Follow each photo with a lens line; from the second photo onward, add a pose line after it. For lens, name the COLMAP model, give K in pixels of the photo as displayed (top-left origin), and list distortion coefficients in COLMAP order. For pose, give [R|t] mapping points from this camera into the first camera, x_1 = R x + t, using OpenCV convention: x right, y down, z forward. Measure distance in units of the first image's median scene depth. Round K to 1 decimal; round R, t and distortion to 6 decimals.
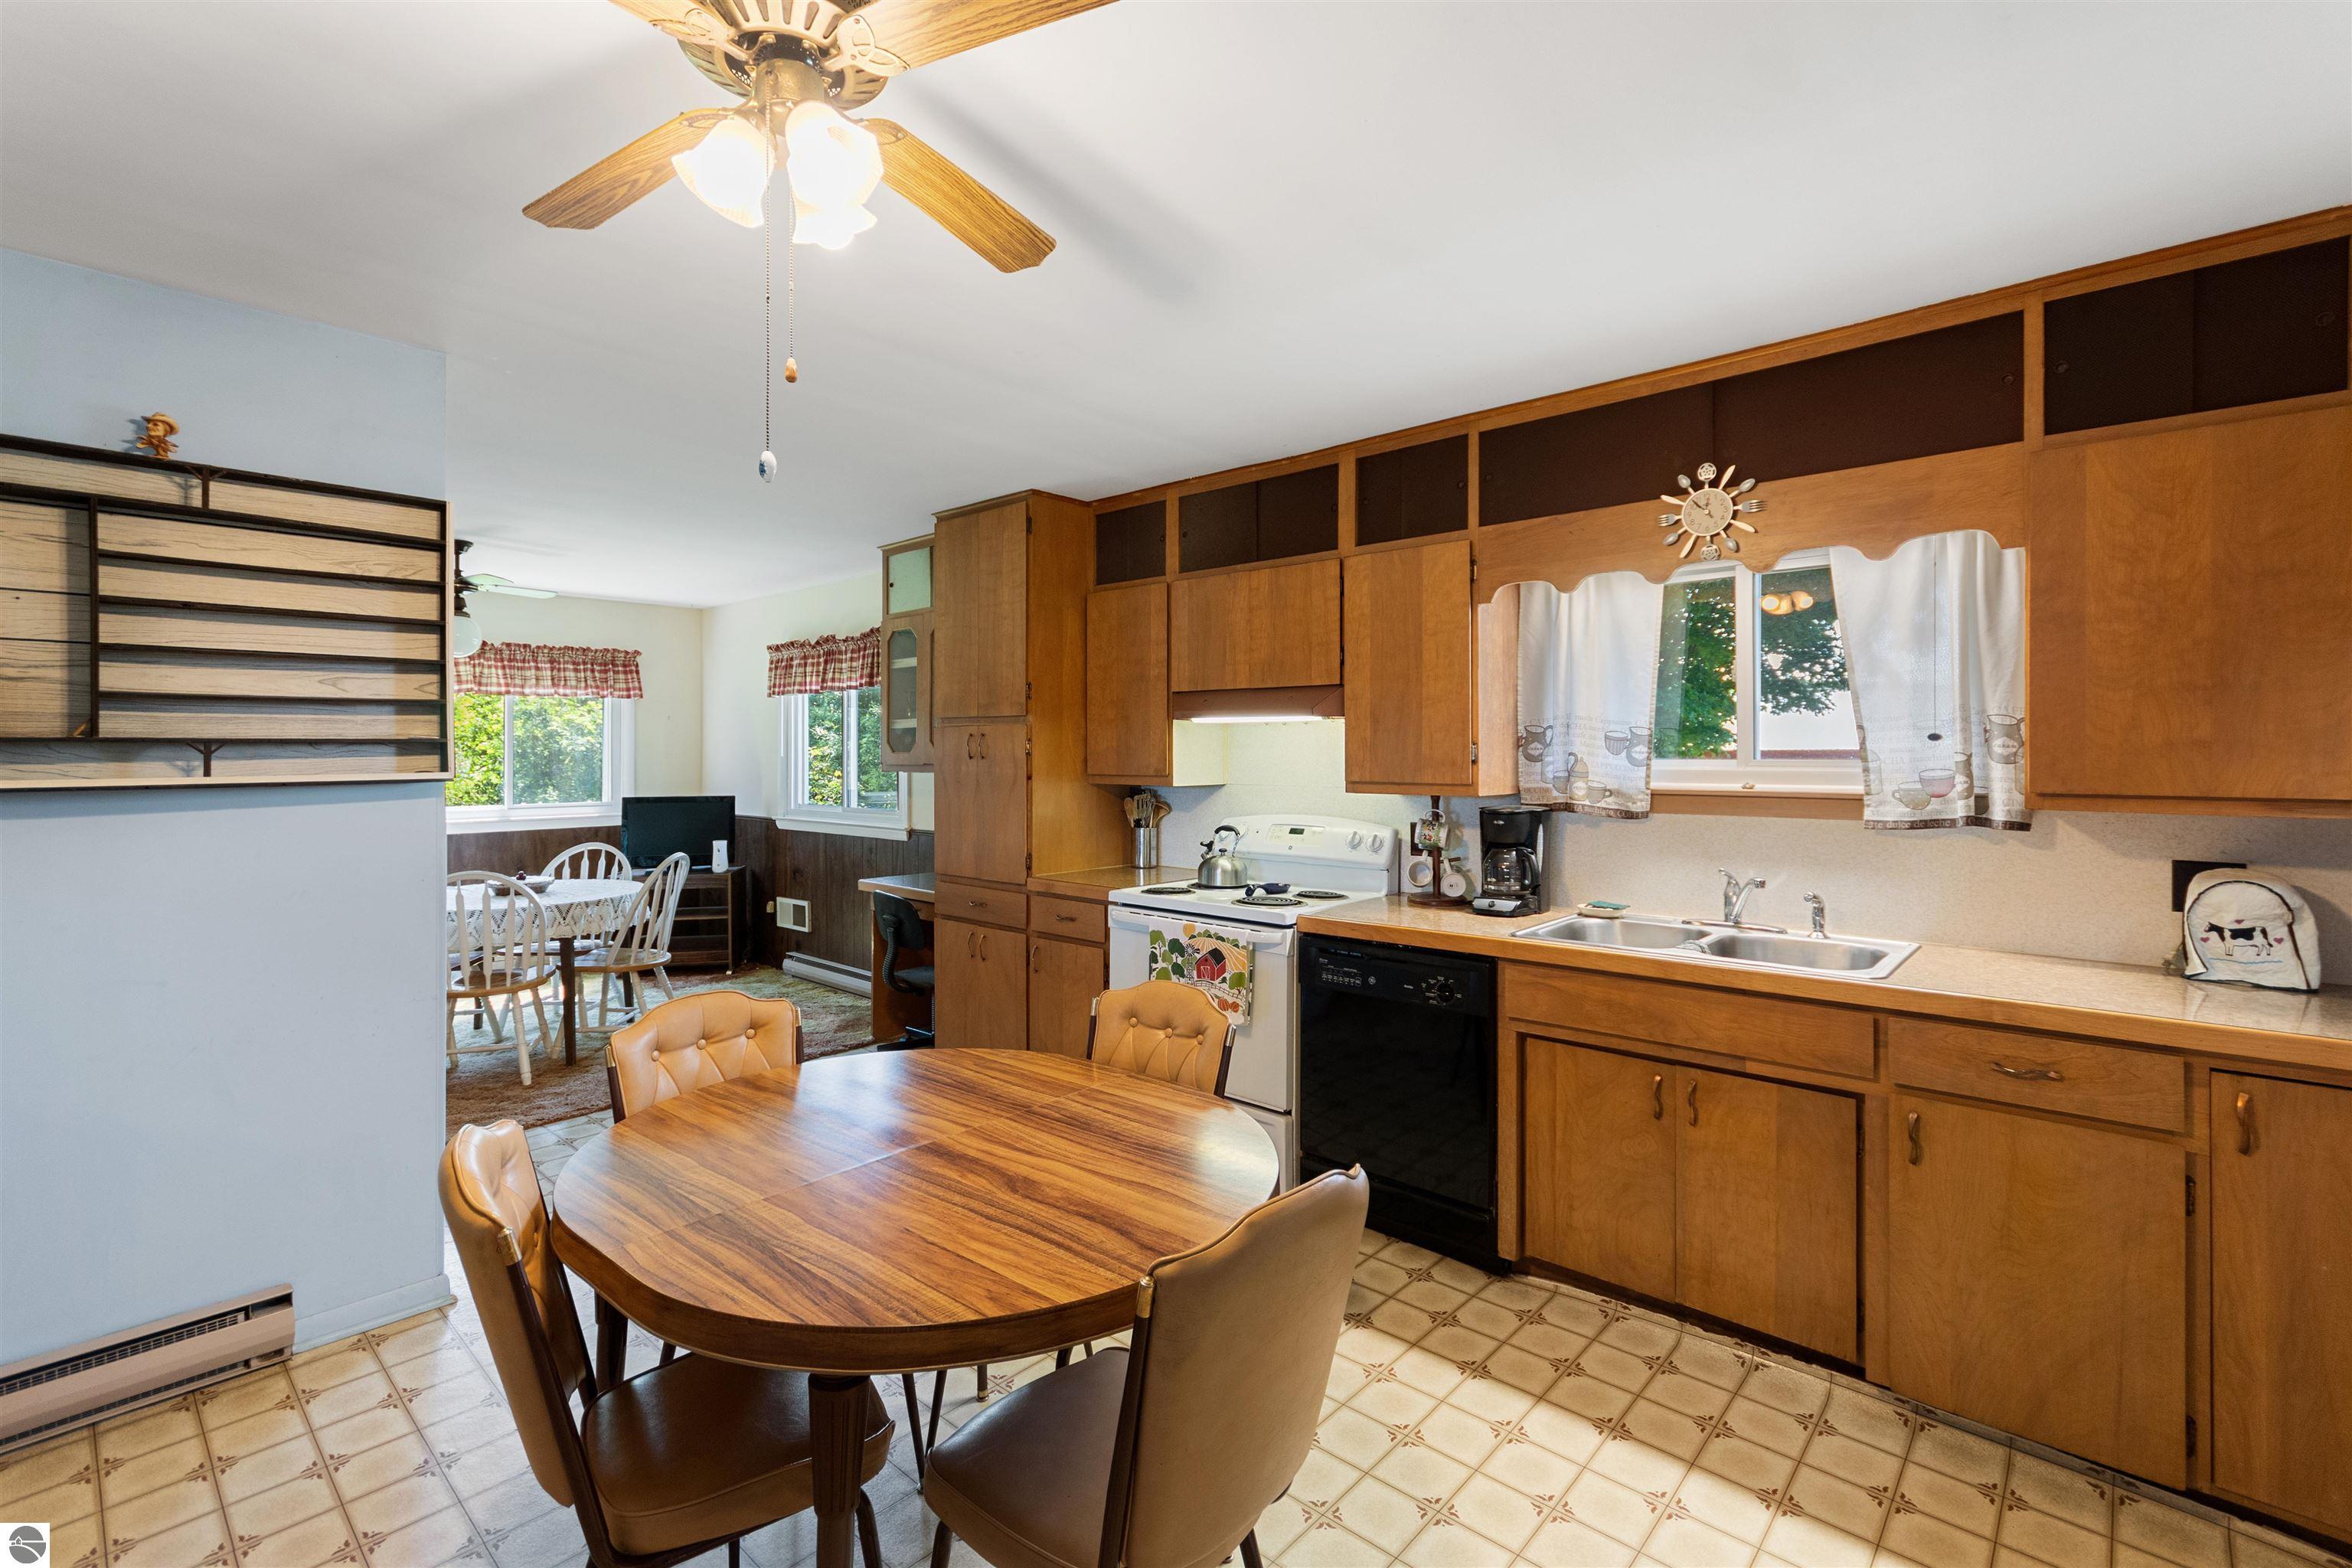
lens RADIAL K [[1054.8, 0, 1152.8], [0, 1054.8, 748.6], [0, 0, 1]] dist [0.003757, 0.001793]
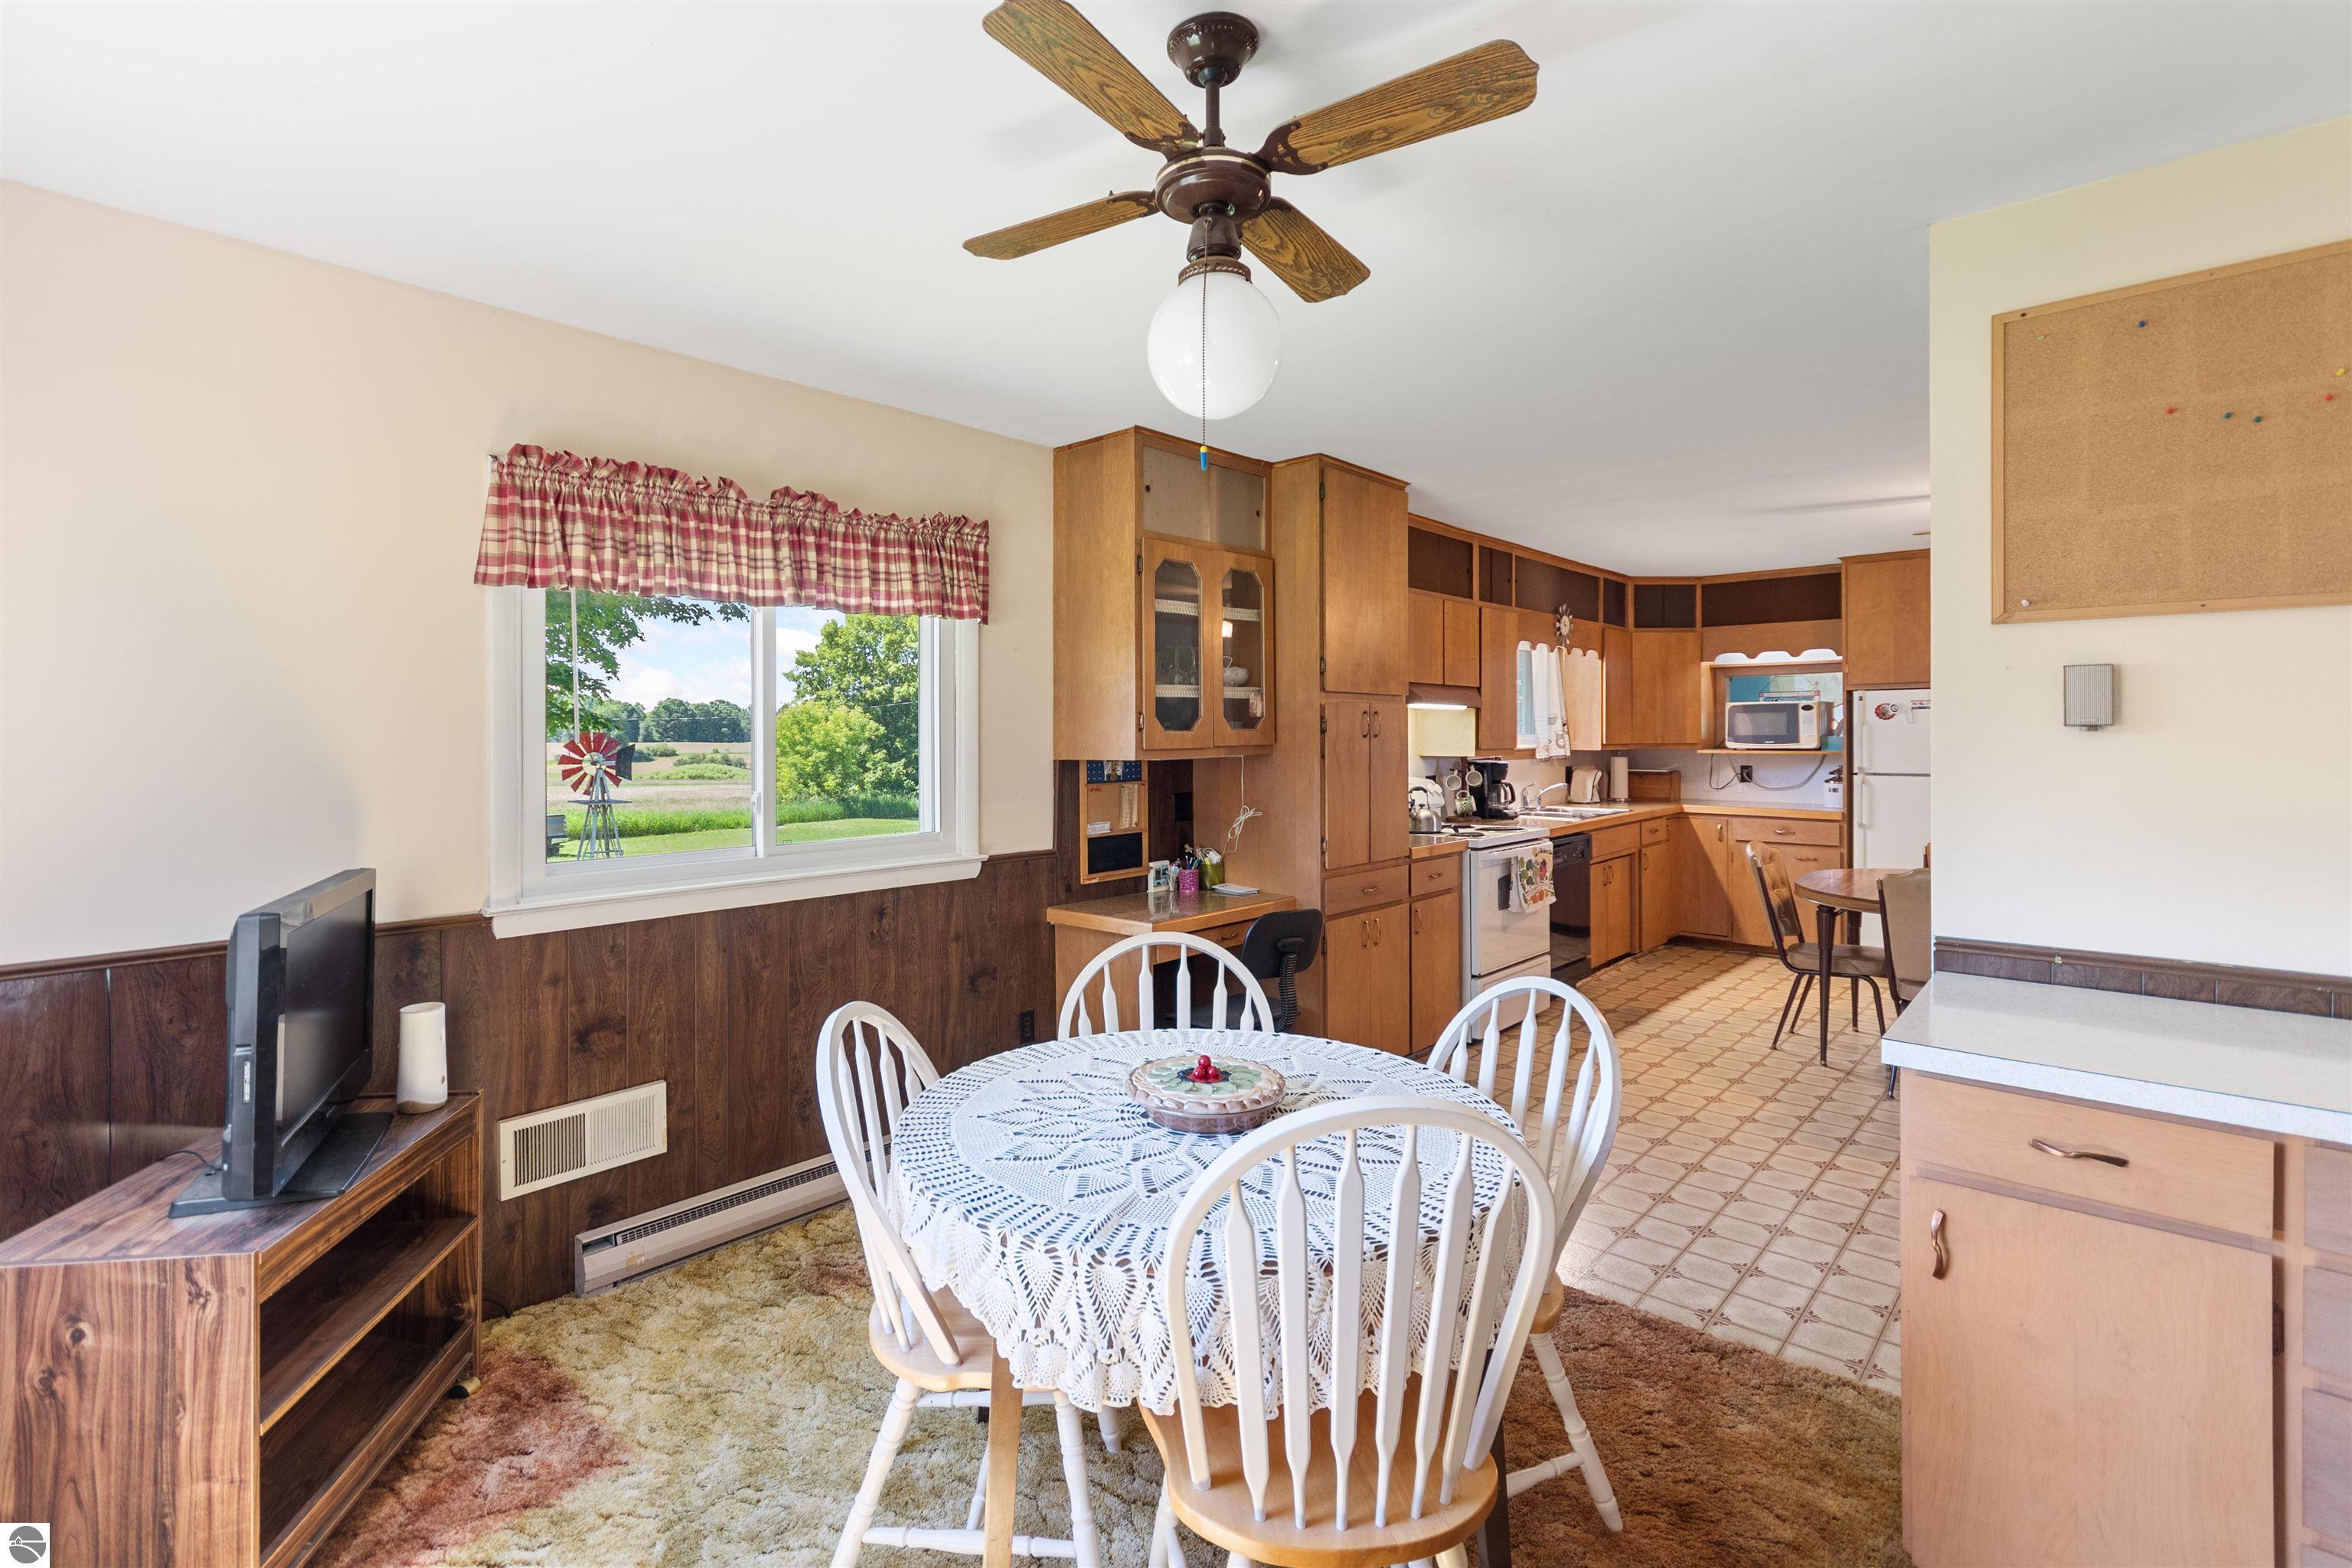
lens RADIAL K [[1071.8, 0, 1130.1], [0, 1071.8, 739.8], [0, 0, 1]] dist [-0.001956, 0.000009]
pose [[0.012821, -0.005811, 0.999901, -1.334833], [0.001831, 0.999982, 0.005788, 0.006841], [-0.999916, 0.001757, 0.012832, 1.408066]]
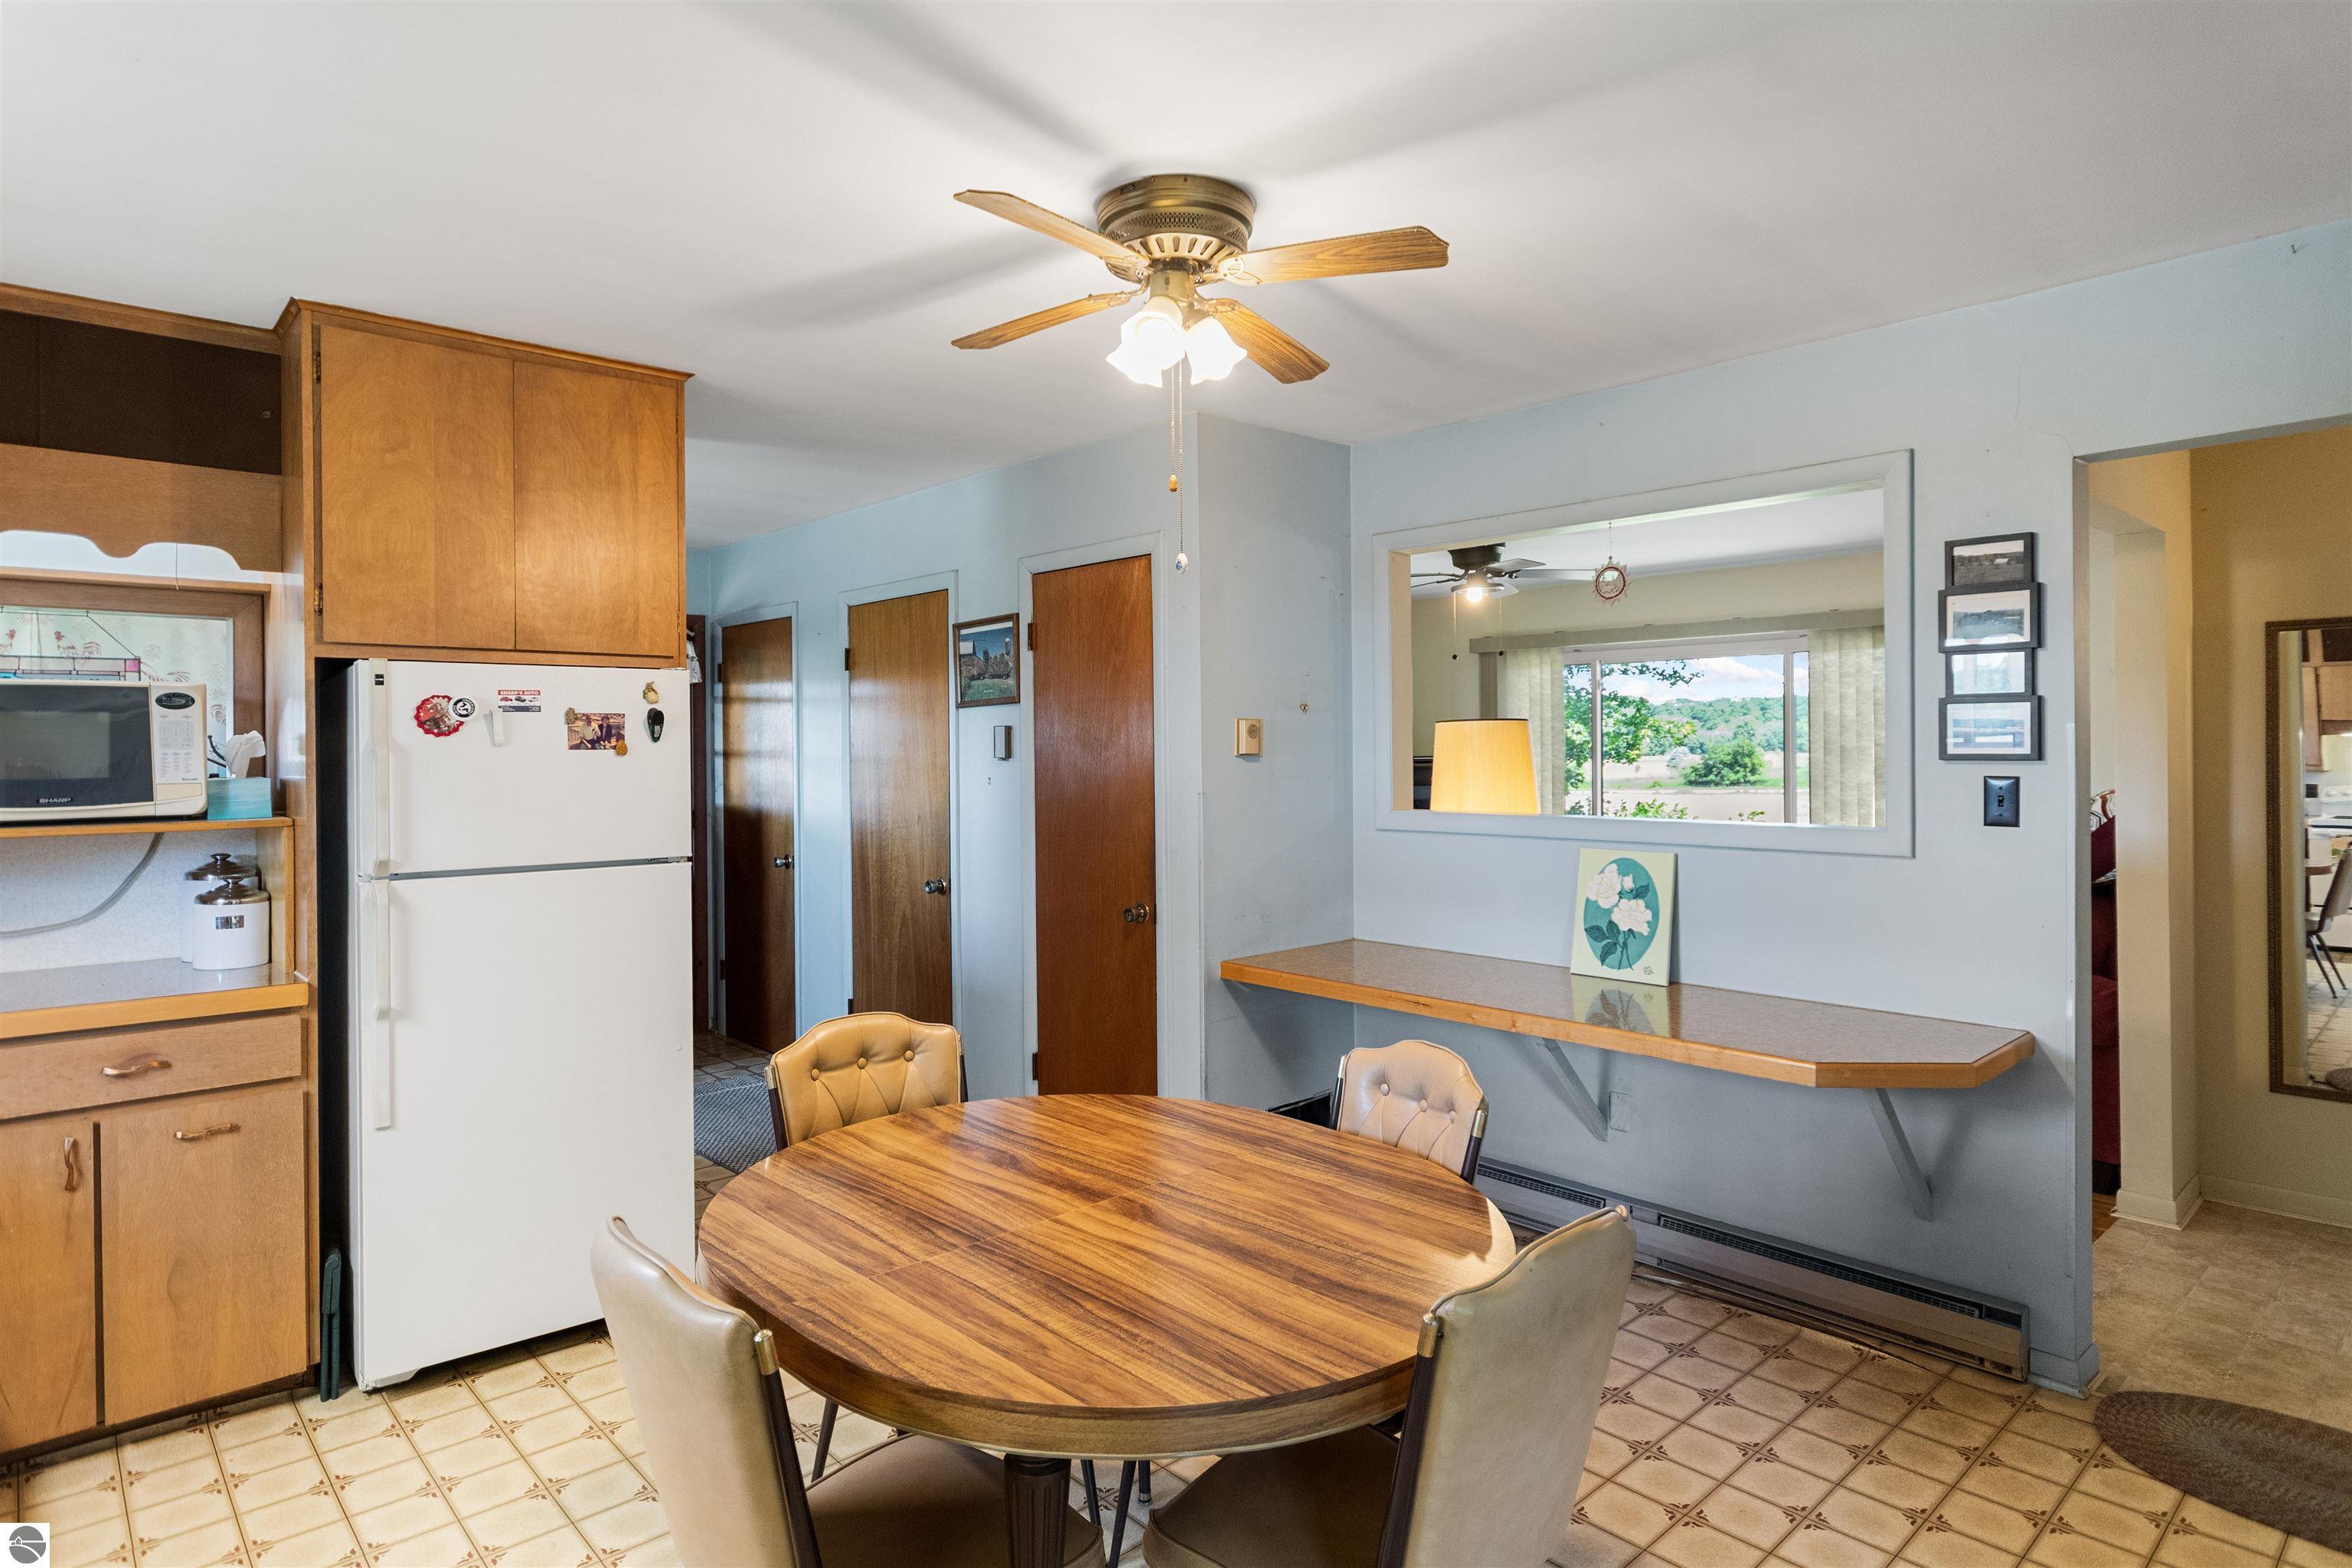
lens RADIAL K [[1281.7, 0, 1158.9], [0, 1281.7, 745.6], [0, 0, 1]] dist [0.001898, -0.000011]
pose [[-0.996175, 0.008588, 0.086961, -0.174897], [0.008058, 0.999947, -0.006440, 0.001644], [-0.087012, -0.005715, -0.996191, 1.007937]]
